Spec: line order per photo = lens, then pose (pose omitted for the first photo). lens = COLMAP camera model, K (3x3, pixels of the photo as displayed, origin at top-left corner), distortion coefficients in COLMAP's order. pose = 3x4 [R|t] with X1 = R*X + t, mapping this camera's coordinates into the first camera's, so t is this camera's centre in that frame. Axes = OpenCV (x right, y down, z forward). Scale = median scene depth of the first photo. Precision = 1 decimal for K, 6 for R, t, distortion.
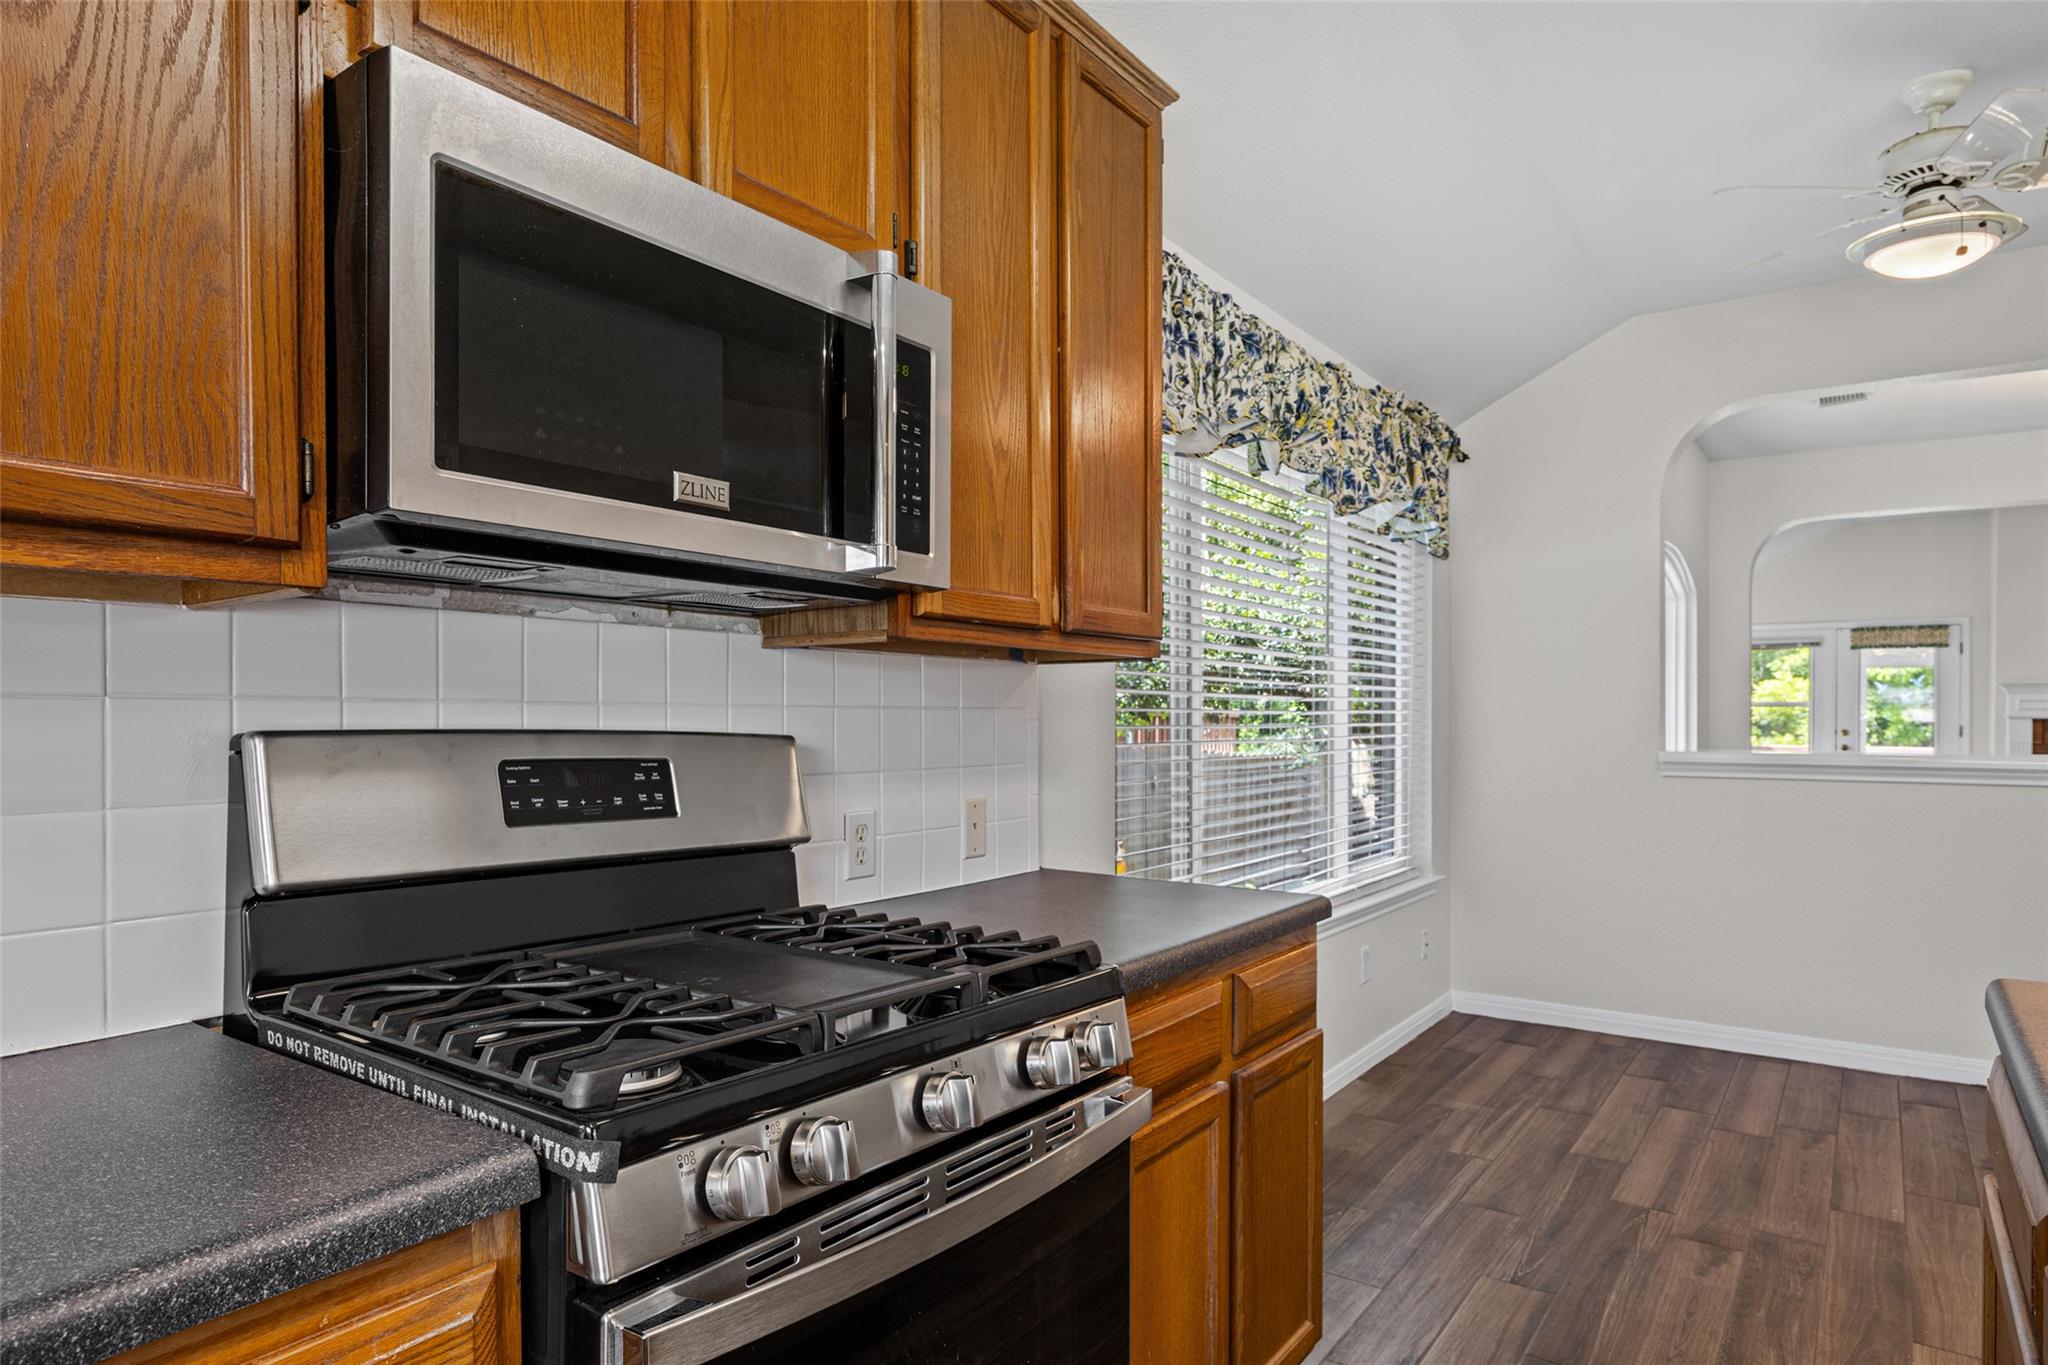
lens RADIAL K [[1183.9, 0, 1041.7], [0, 1183.9, 740.6], [0, 0, 1]] dist [-0.003357, 0.000085]
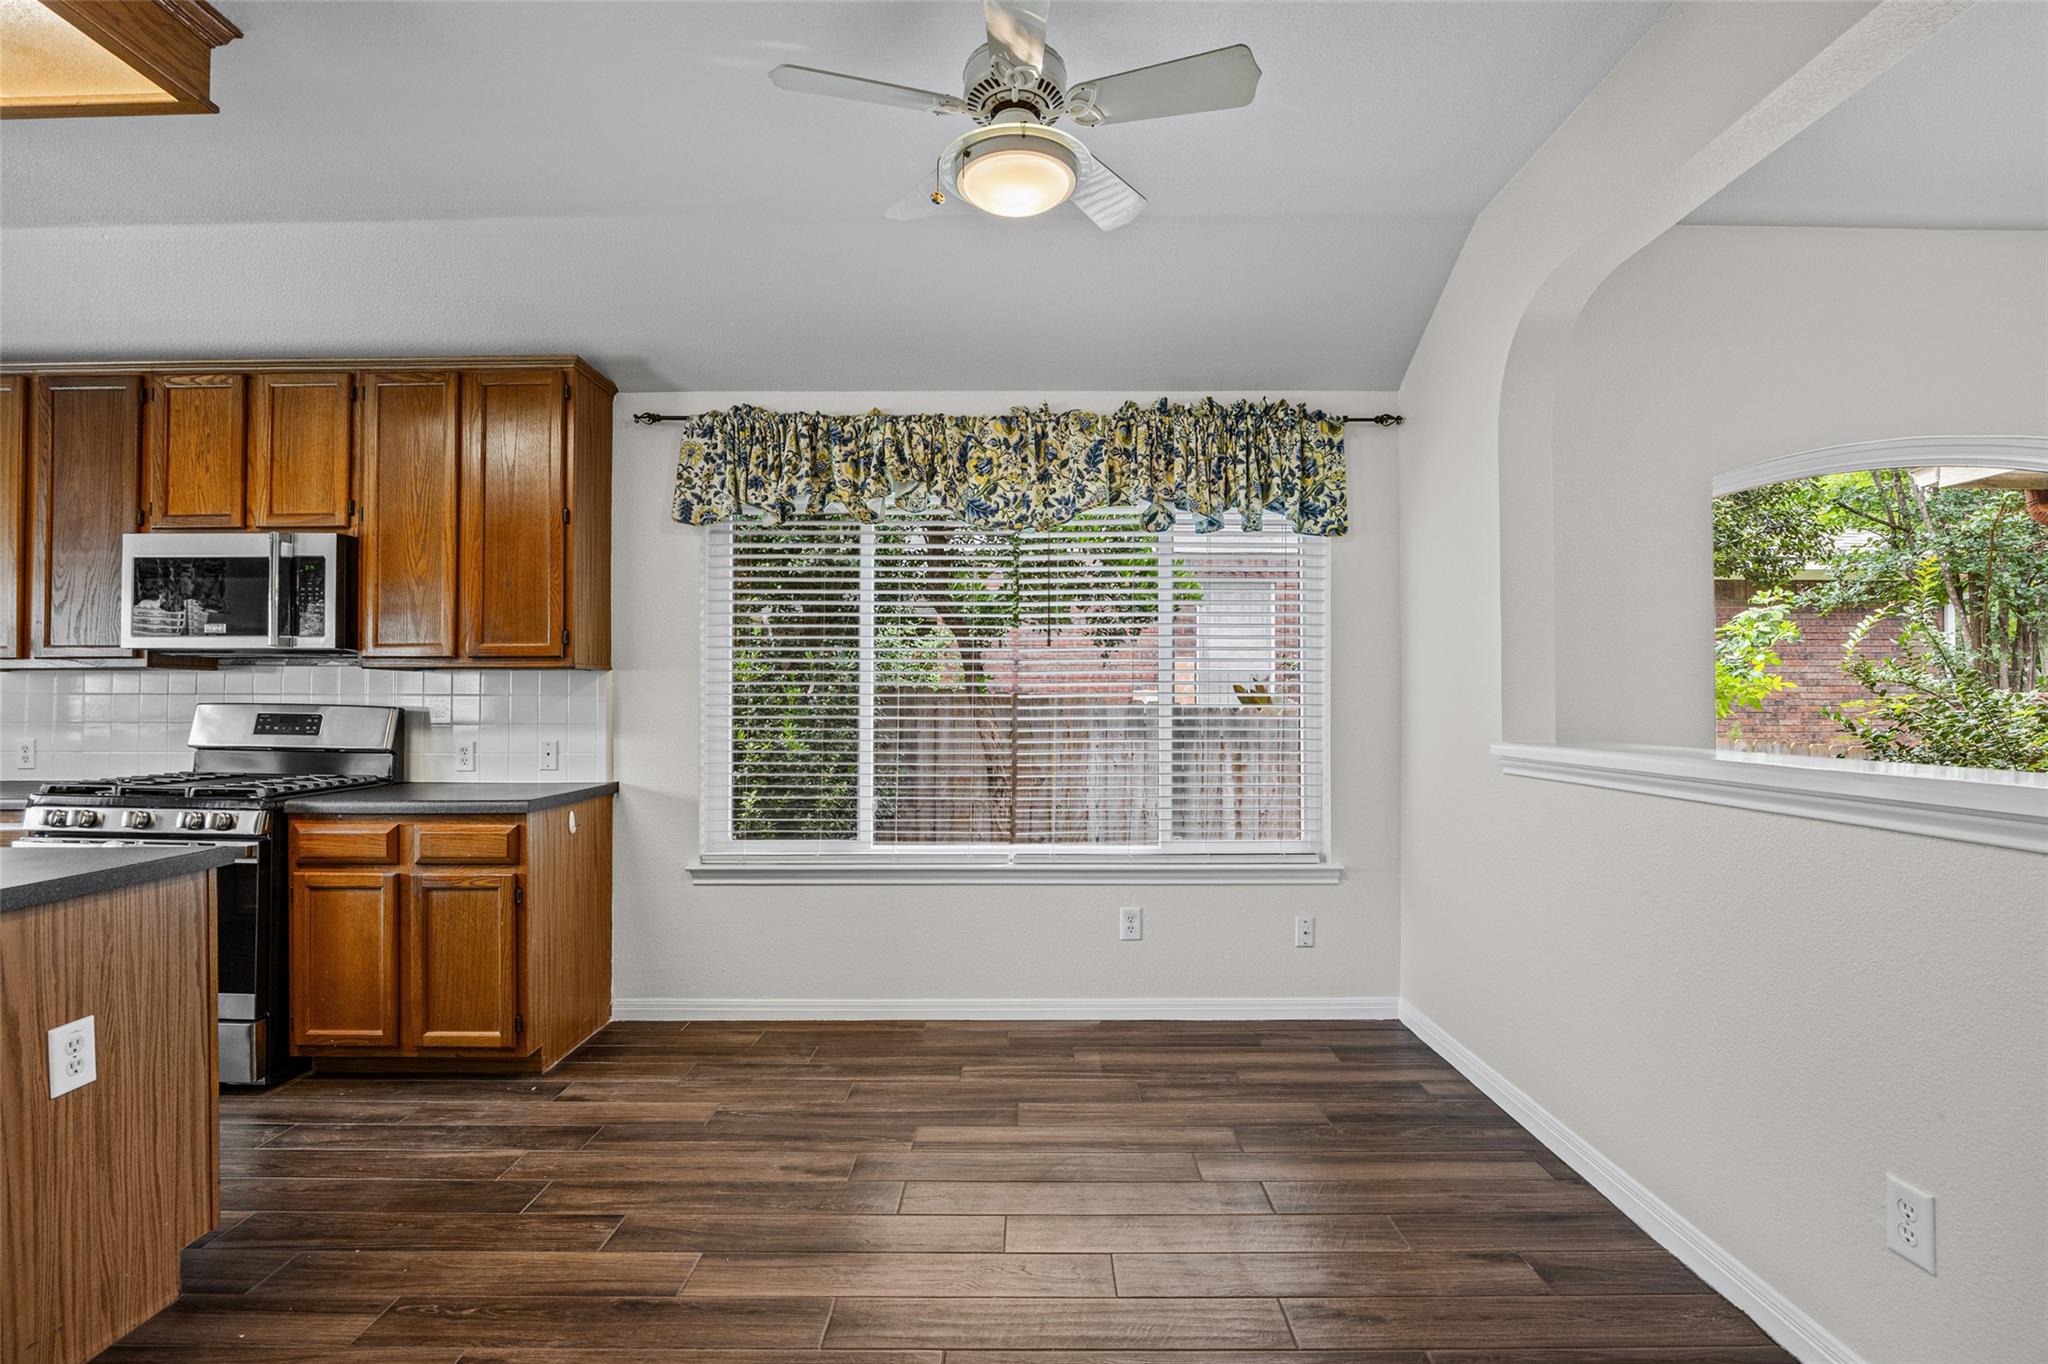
lens RADIAL K [[921.2, 0, 1025.5], [0, 921.2, 708.1], [0, 0, 1]] dist [-0.018105, 0.001201]
pose [[0.582252, 0.001048, -0.813008, 1.296747], [-0.017080, 0.999794, -0.010943, -0.002537], [0.812829, 0.020258, 0.582150, 0.587543]]
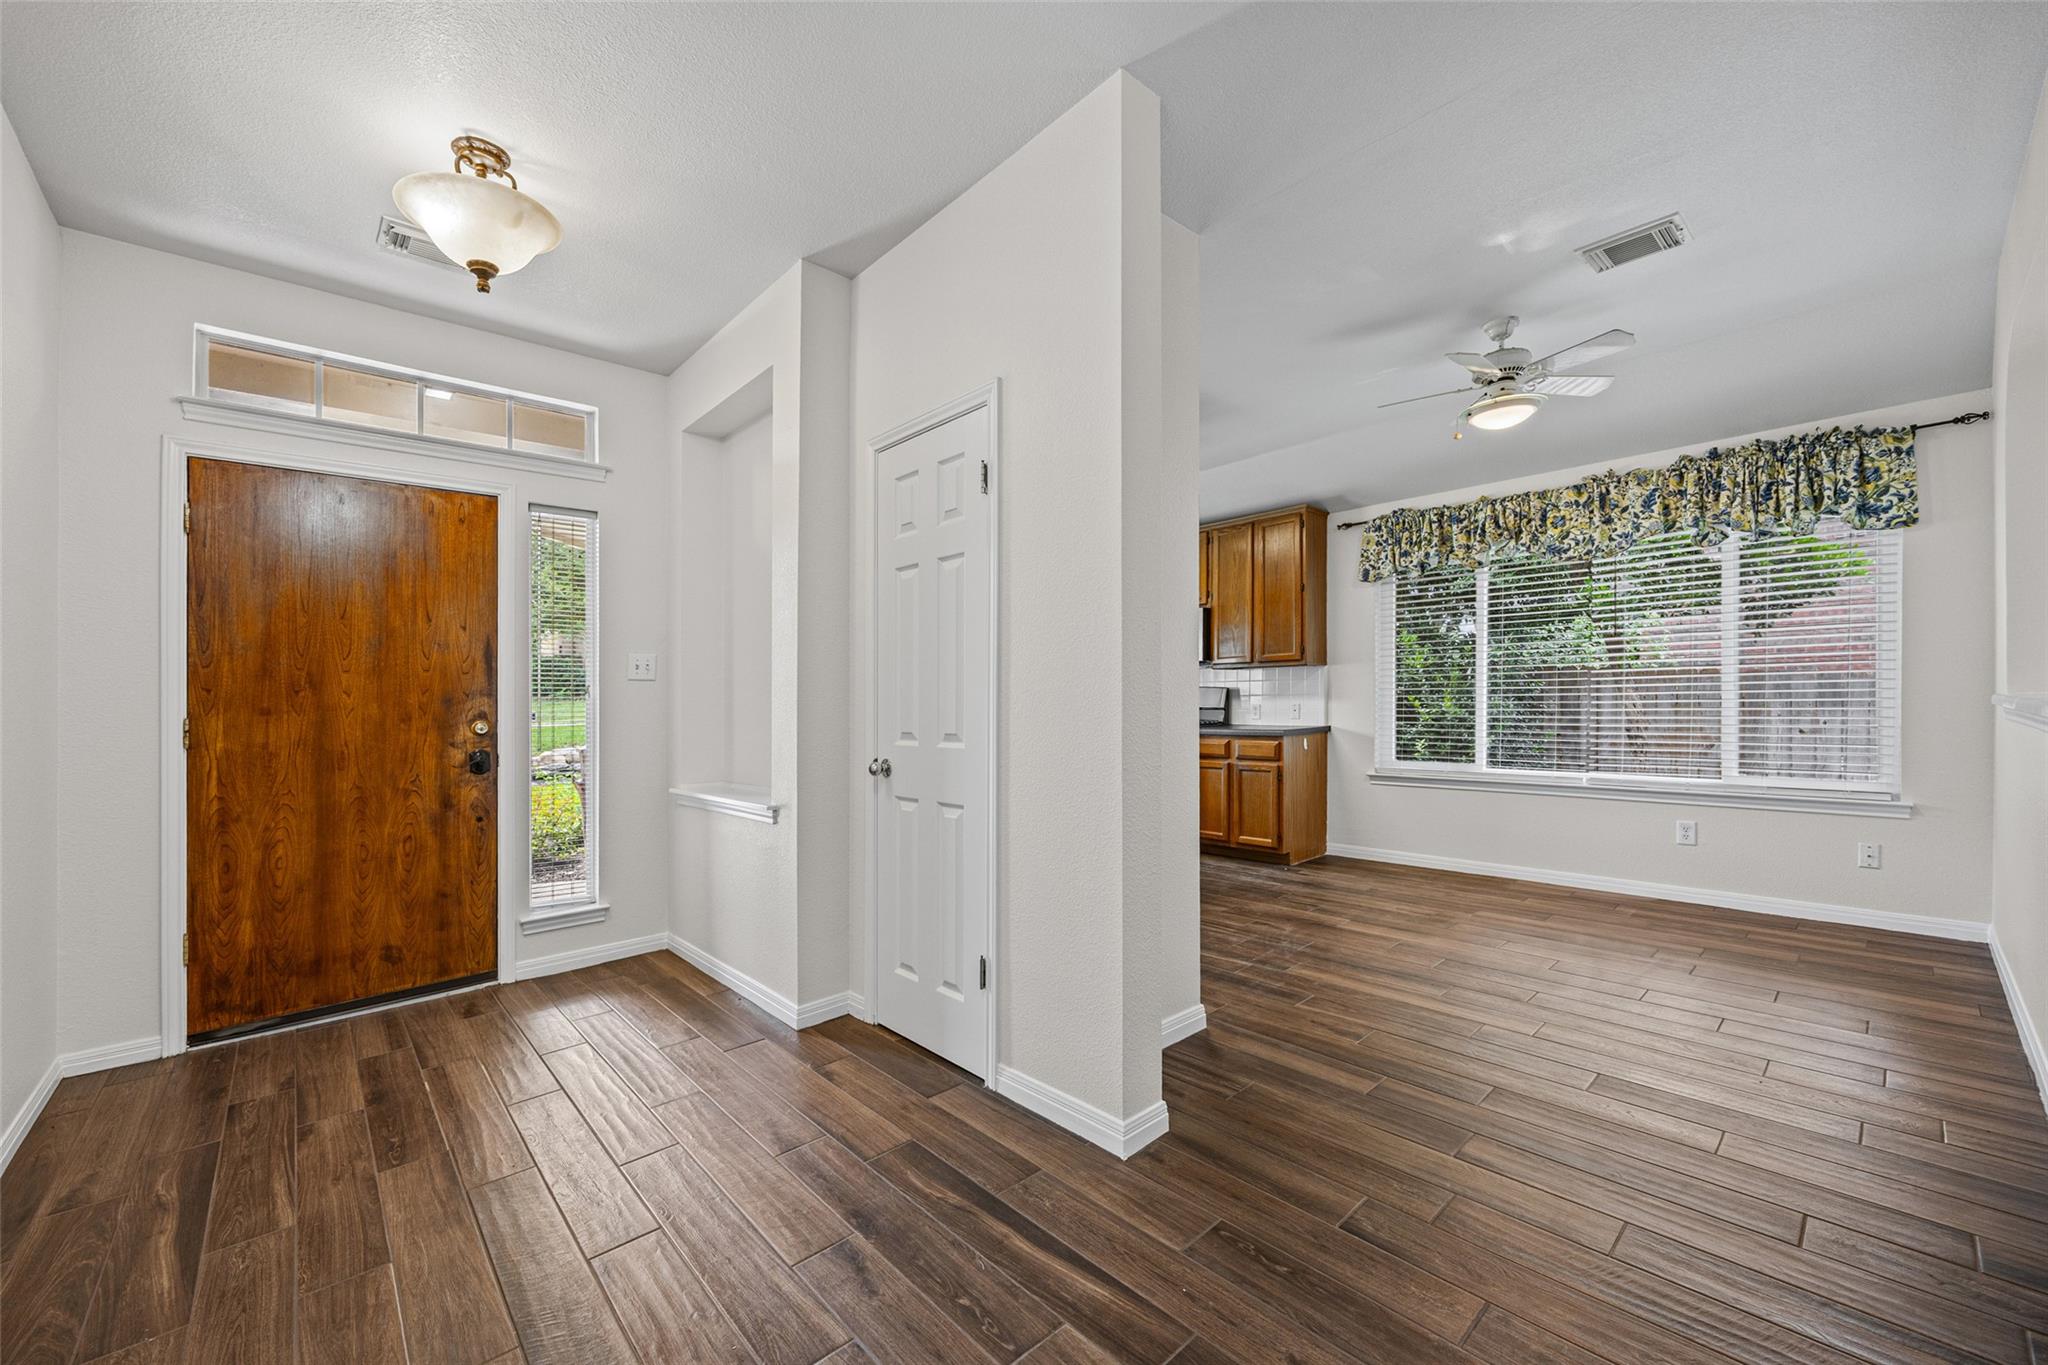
lens RADIAL K [[792.1, 0, 1022.7], [0, 792.1, 723.3], [0, 0, 1]] dist [-0.001759, 0.000350]
pose [[-0.210540, 0.030020, -0.977124, 2.038075], [-0.007120, 0.999455, 0.032241, 0.027848], [0.977559, 0.013745, -0.210211, 0.529758]]
